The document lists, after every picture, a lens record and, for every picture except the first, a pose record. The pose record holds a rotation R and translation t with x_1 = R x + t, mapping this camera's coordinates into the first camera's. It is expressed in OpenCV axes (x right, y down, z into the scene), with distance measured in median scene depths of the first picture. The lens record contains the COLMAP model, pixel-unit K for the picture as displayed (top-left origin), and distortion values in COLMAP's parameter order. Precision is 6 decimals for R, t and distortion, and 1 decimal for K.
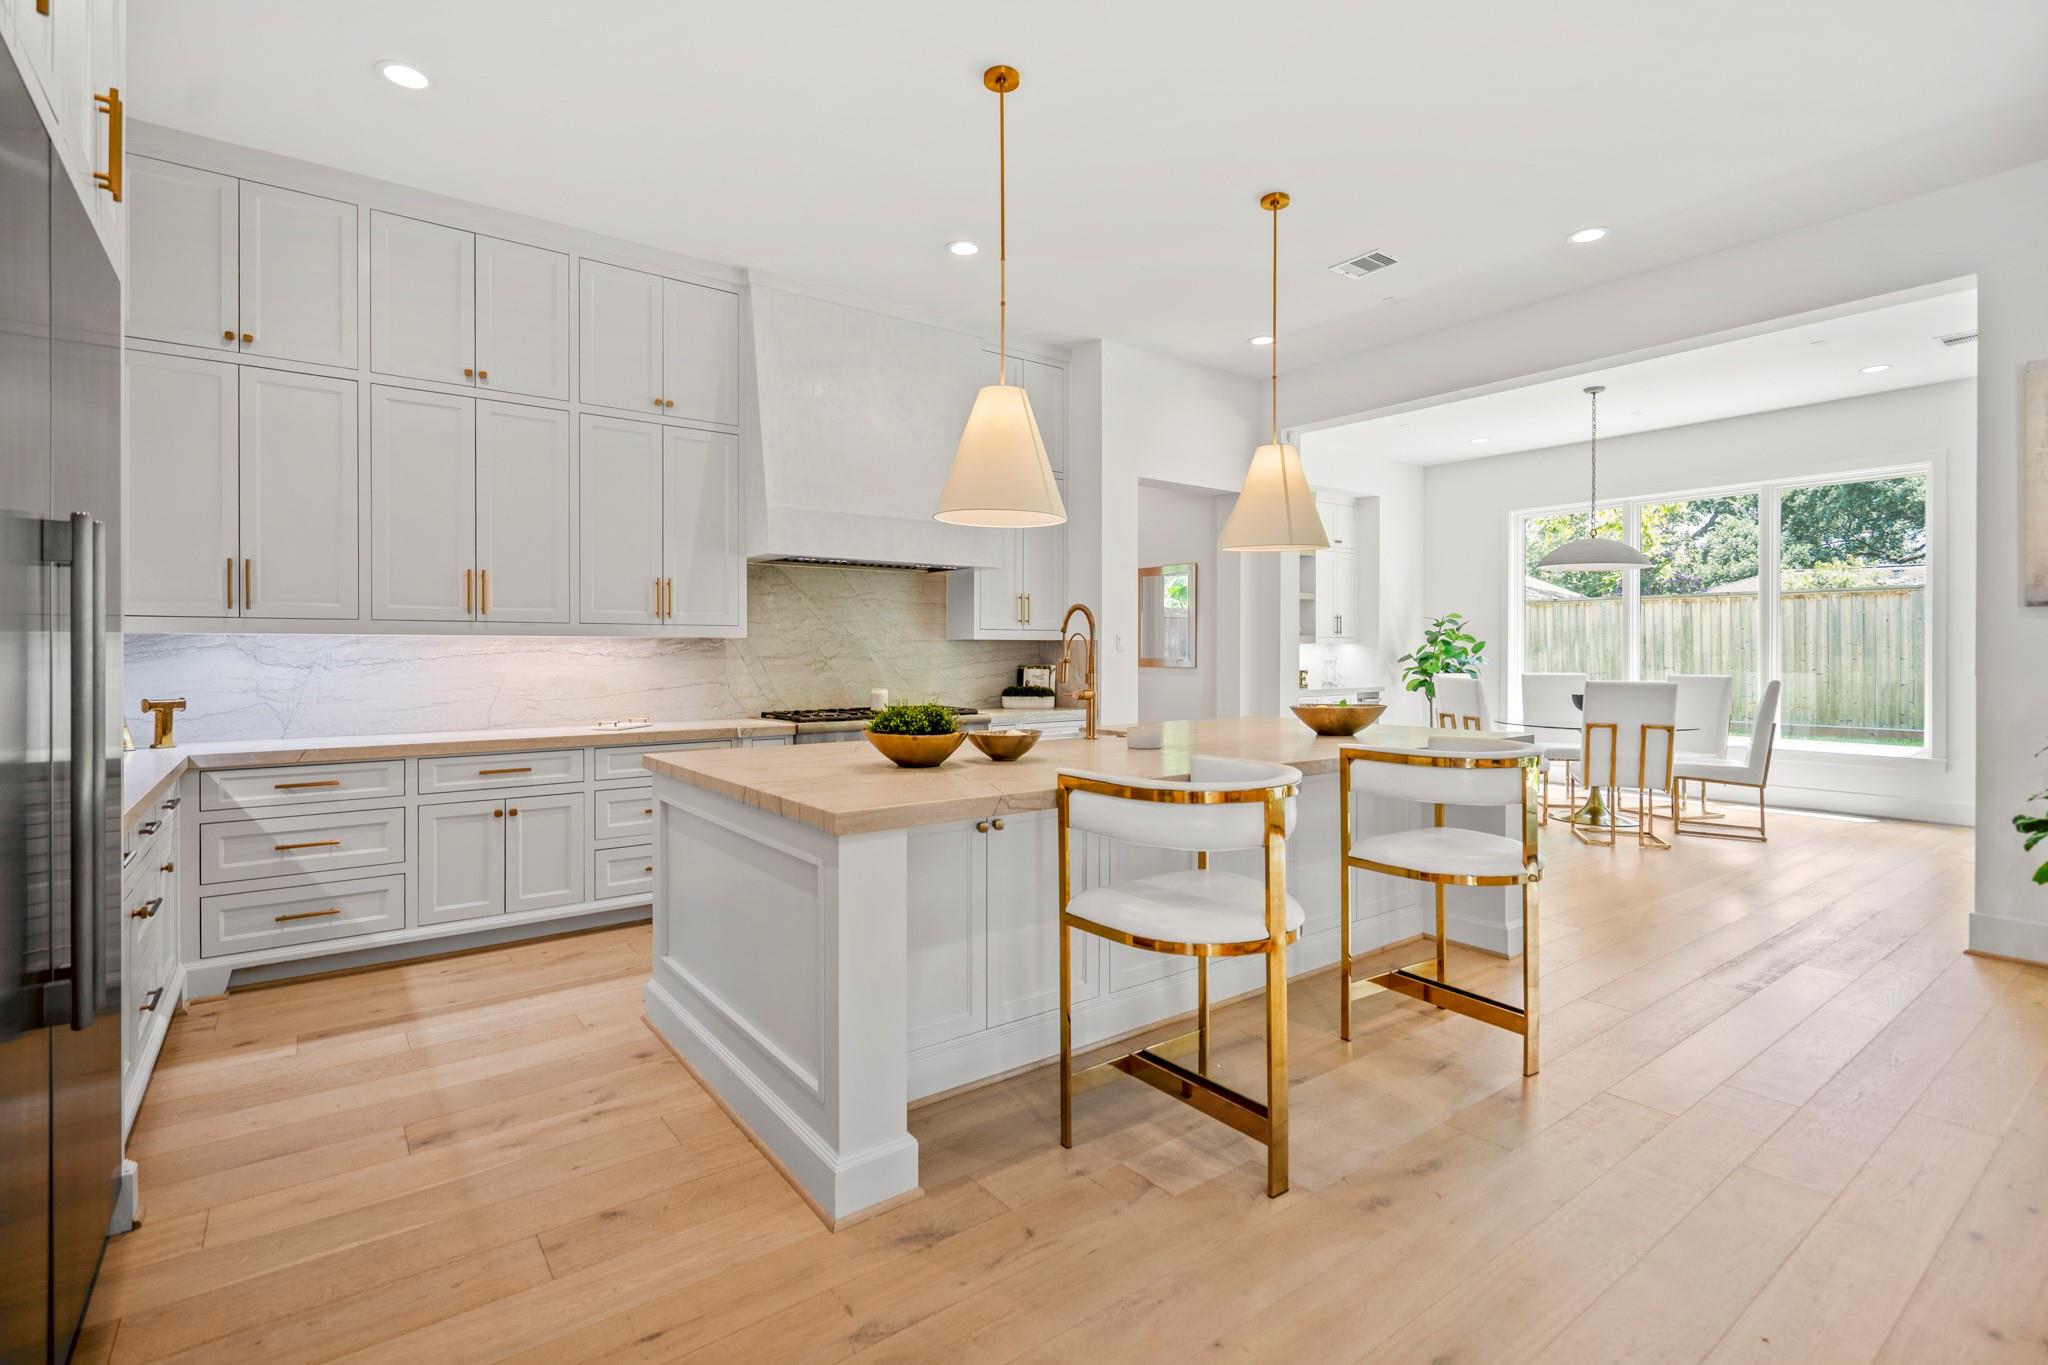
lens RADIAL K [[949.6, 0, 1009.8], [0, 949.6, 665.5], [0, 0, 1]] dist [-0.004265, -0.002394]
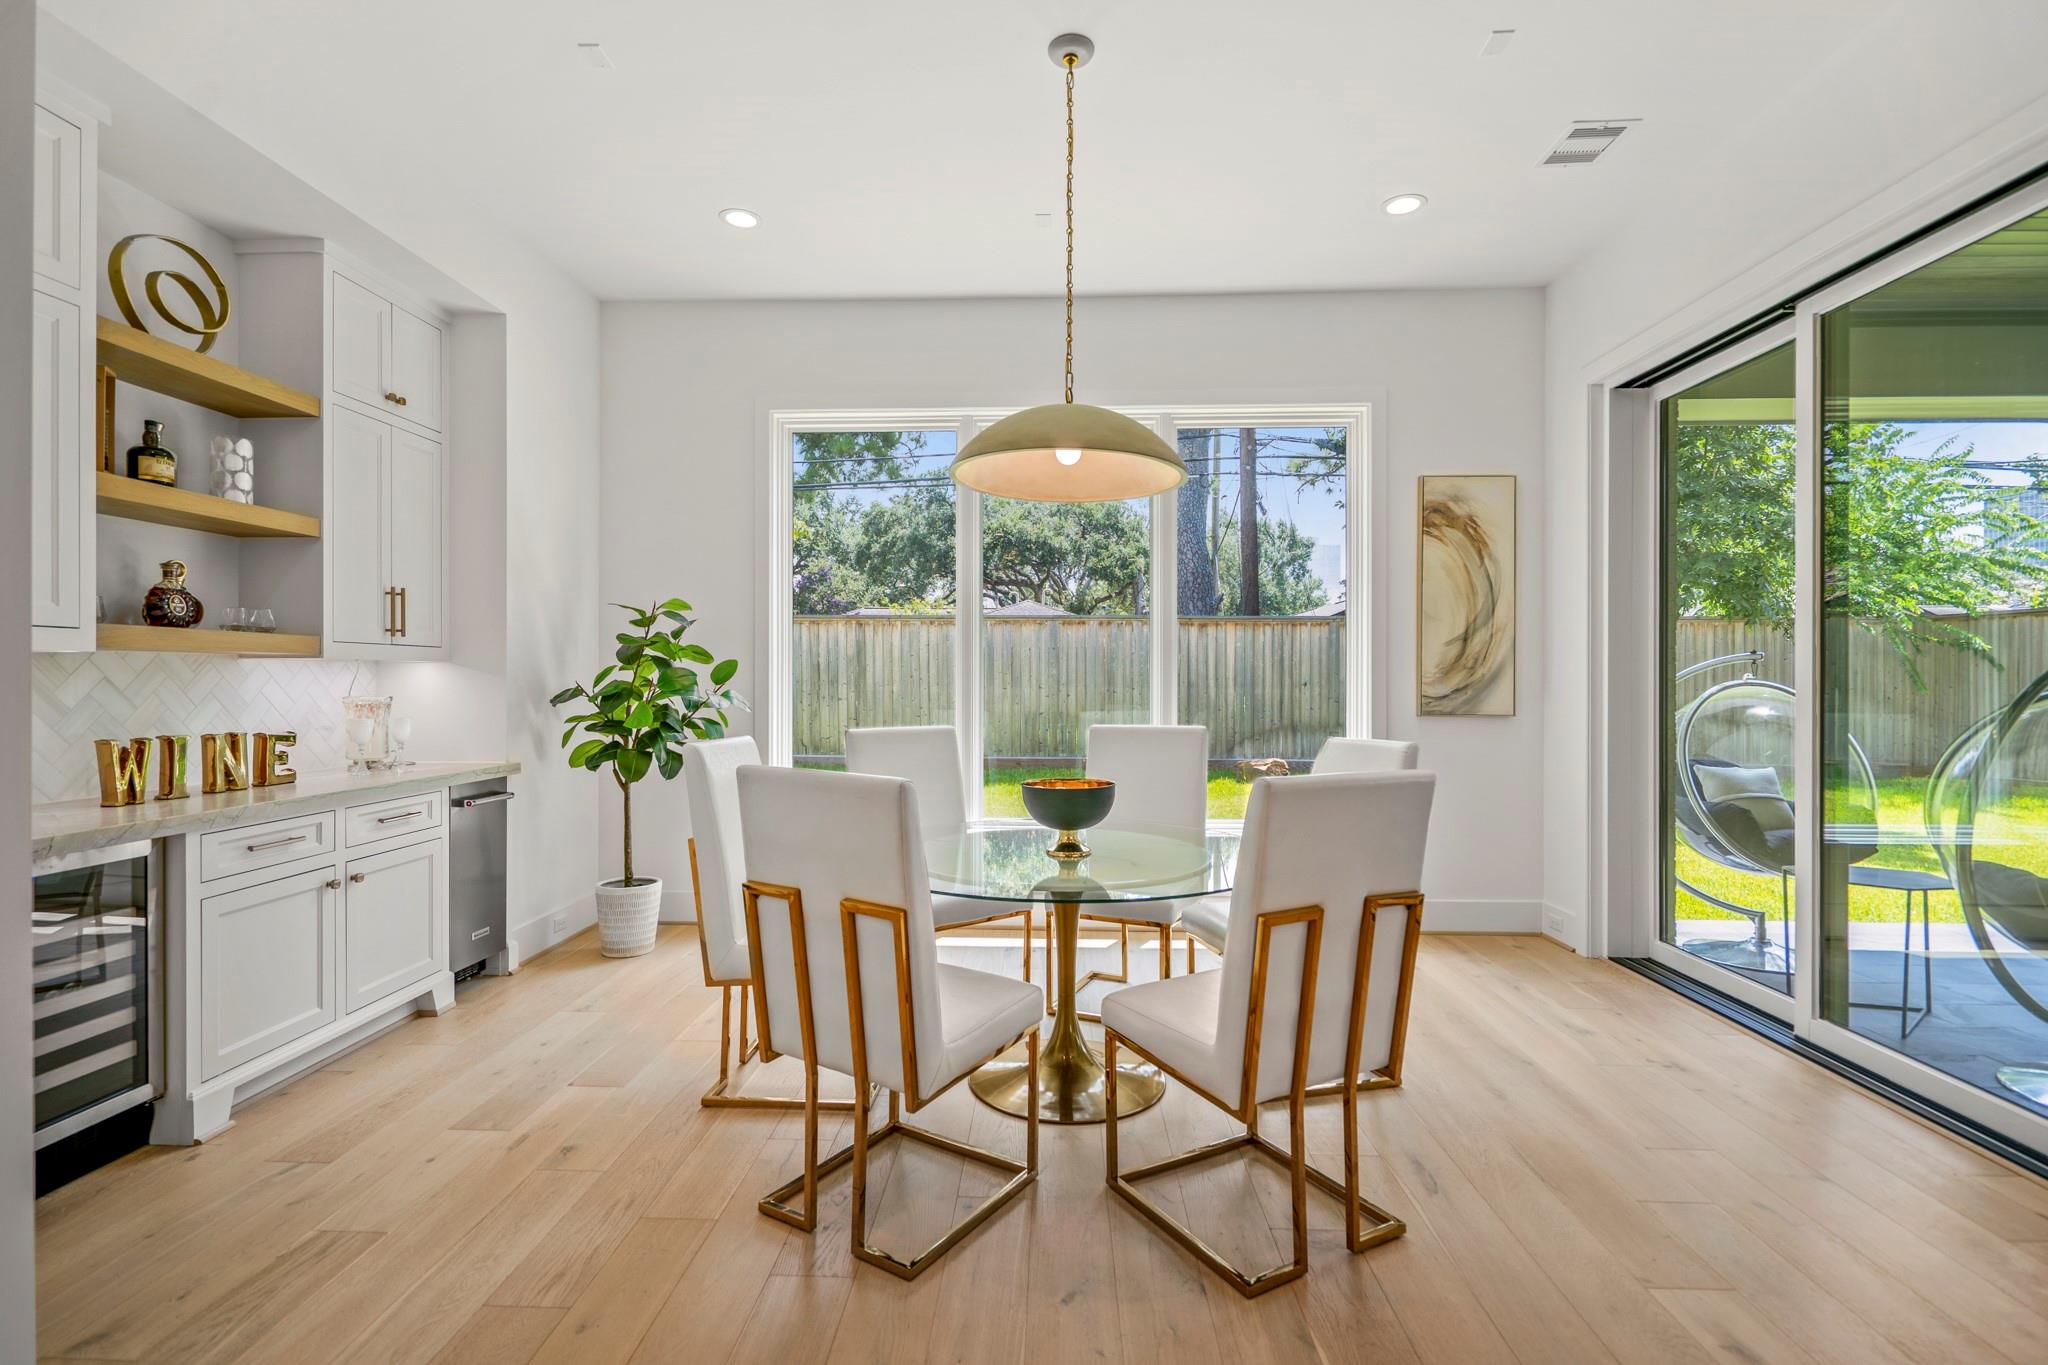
lens RADIAL K [[949.6, 0, 1021.2], [0, 949.6, 685.1], [0, 0, 1]] dist [-0.004265, -0.002394]
pose [[0.627838, -0.002768, 0.778339, 0.321385], [0.009672, 0.999944, -0.004246, -0.013485], [-0.778284, 0.010194, 0.627830, 0.873963]]
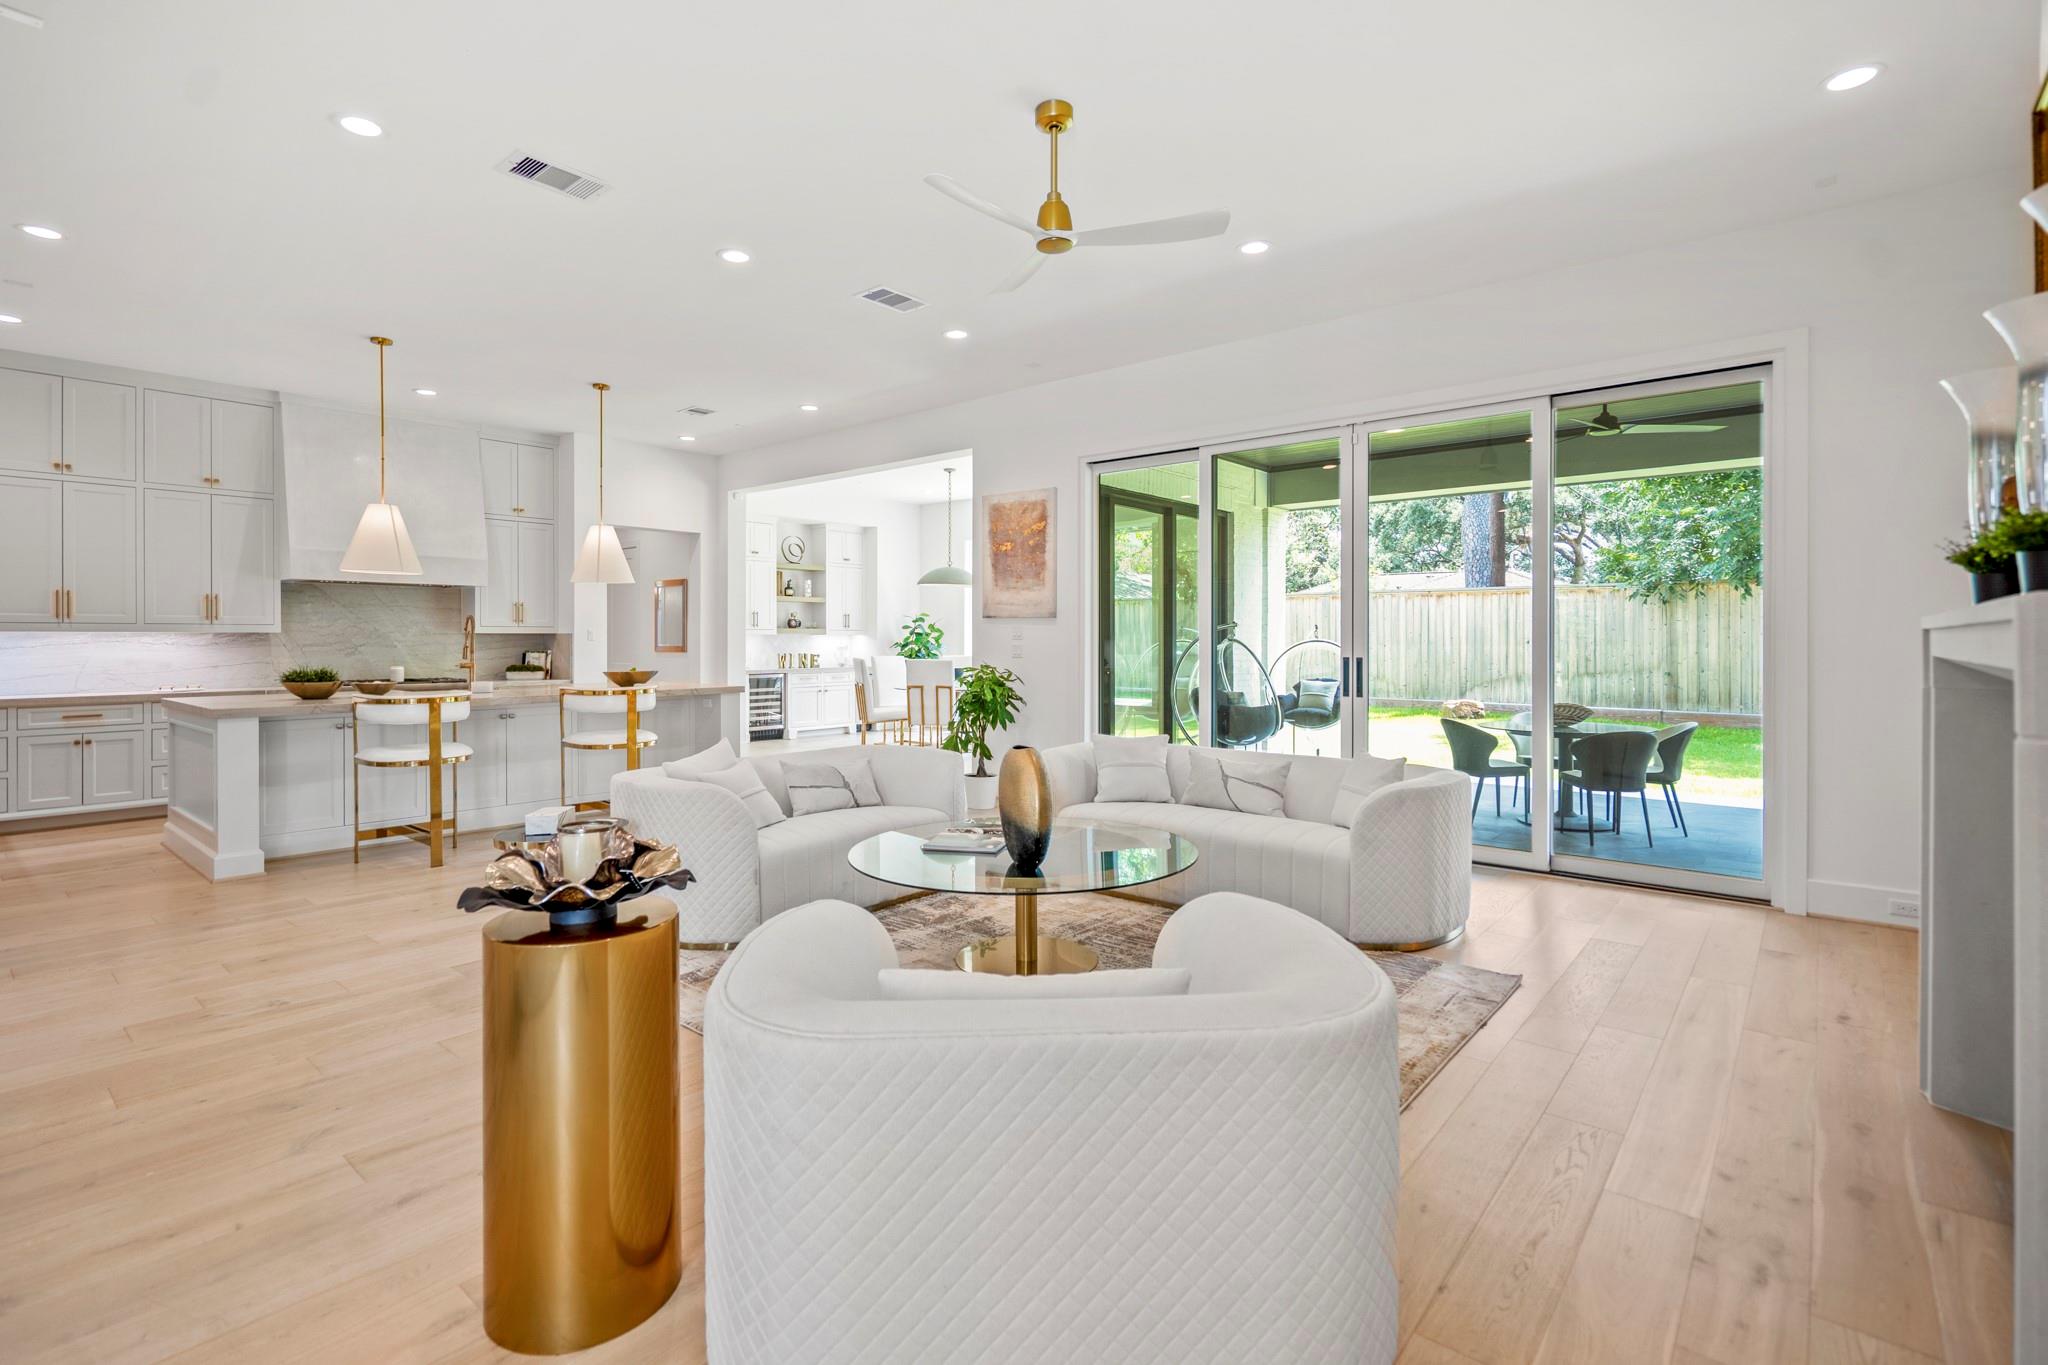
lens RADIAL K [[949.6, 0, 1013.3], [0, 949.6, 650.8], [0, 0, 1]] dist [-0.004265, -0.002394]
pose [[0.972767, -0.004236, 0.231746, 0.410259], [0.005059, 0.999983, -0.002956, 0.008245], [-0.231730, 0.004048, 0.972772, -0.598216]]
